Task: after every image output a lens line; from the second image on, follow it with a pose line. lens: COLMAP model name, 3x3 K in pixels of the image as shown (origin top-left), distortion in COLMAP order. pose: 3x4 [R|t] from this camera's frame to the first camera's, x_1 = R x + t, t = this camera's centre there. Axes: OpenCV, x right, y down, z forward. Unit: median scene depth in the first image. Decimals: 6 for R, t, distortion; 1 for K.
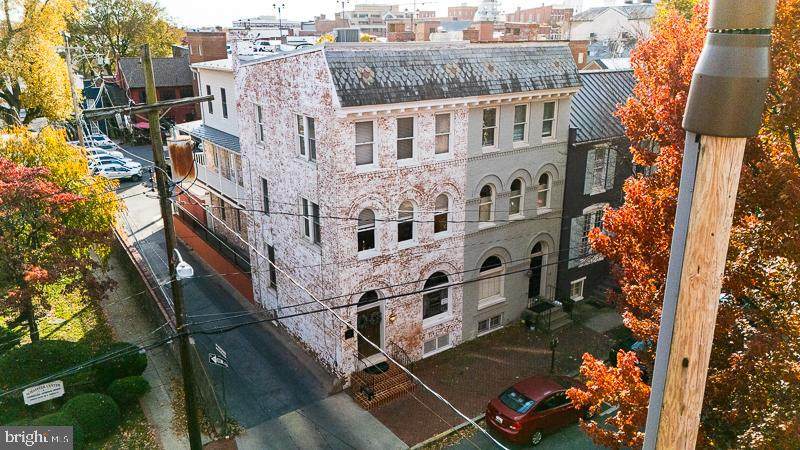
lens RADIAL K [[586.5, 0, 400.0], [0, 586.5, 225.0], [0, 0, 1]] dist [0.042141, -0.002149]
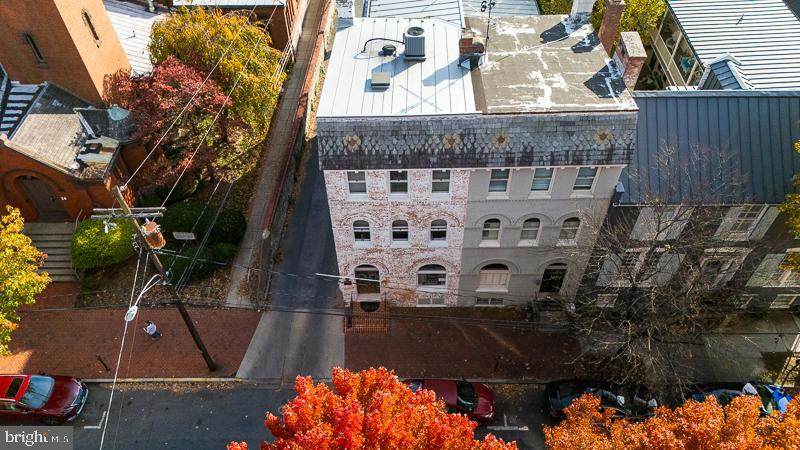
lens RADIAL K [[586.5, 0, 400.0], [0, 586.5, 225.0], [0, 0, 1]] dist [0.042141, -0.002149]
pose [[0.808734, 0.435673, -0.395143, 0.473668], [-0.165581, 0.813284, 0.557810, -0.678193], [0.564386, -0.385692, 0.729870, 0.119329]]
